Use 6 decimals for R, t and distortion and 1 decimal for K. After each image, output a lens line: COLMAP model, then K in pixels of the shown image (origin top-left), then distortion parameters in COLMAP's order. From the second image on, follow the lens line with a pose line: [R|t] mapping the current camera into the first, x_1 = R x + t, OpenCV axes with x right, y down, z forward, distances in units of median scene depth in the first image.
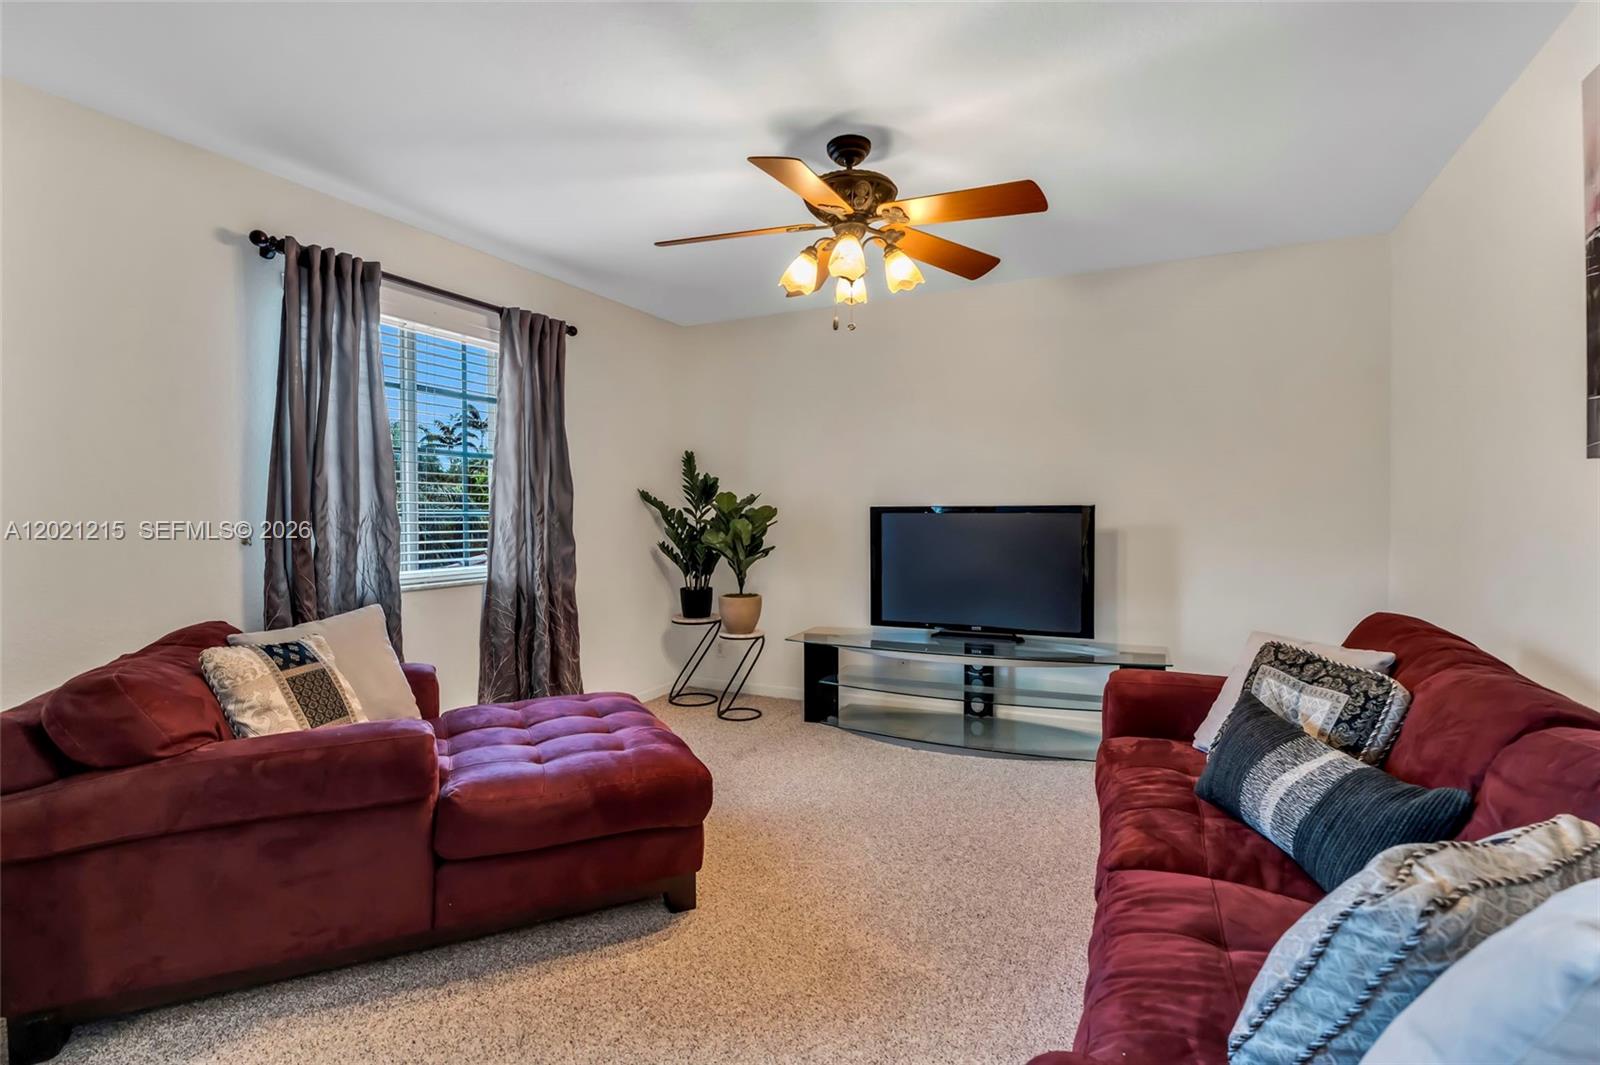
lens RADIAL K [[749.7, 0, 796.6], [0, 749.7, 535.7], [0, 0, 1]] dist [-0.016459, 0.000498]
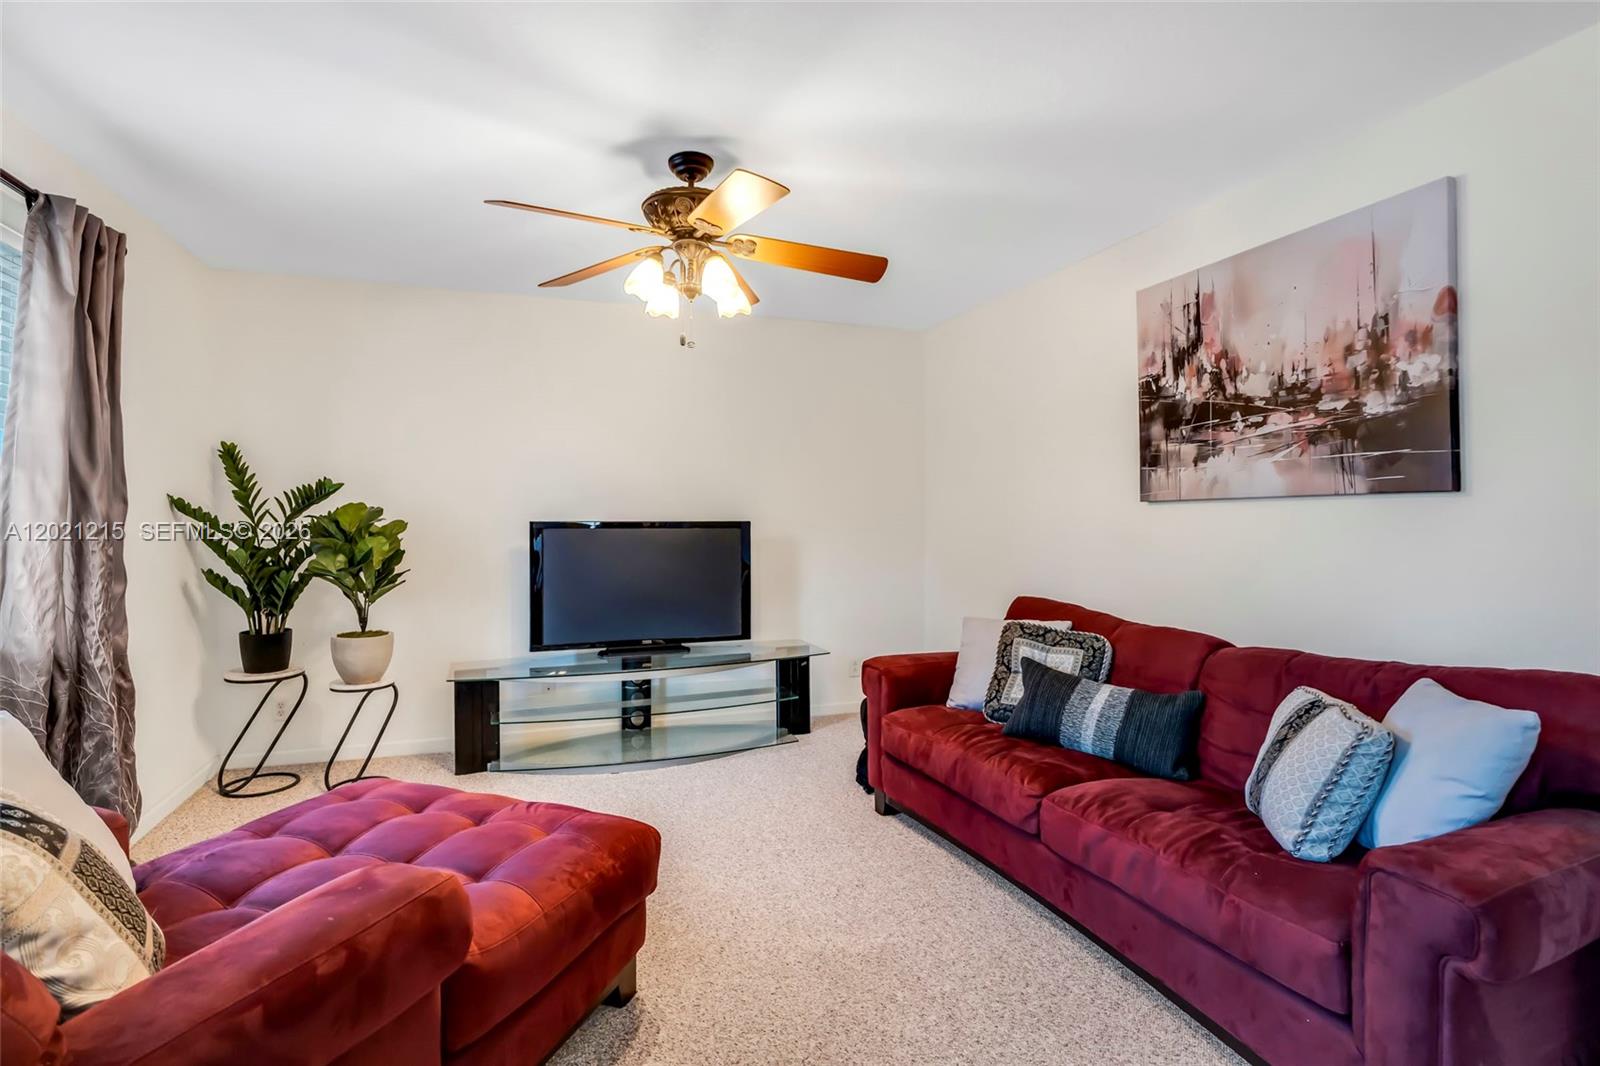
lens RADIAL K [[756.0, 0, 796.8], [0, 756.0, 530.1], [0, 0, 1]] dist [-0.019443, 0.002081]
pose [[0.696581, -0.006222, 0.717451, -0.336674], [0.018757, 0.999779, -0.009541, -0.013985], [-0.717233, 0.020103, 0.696543, 0.132228]]
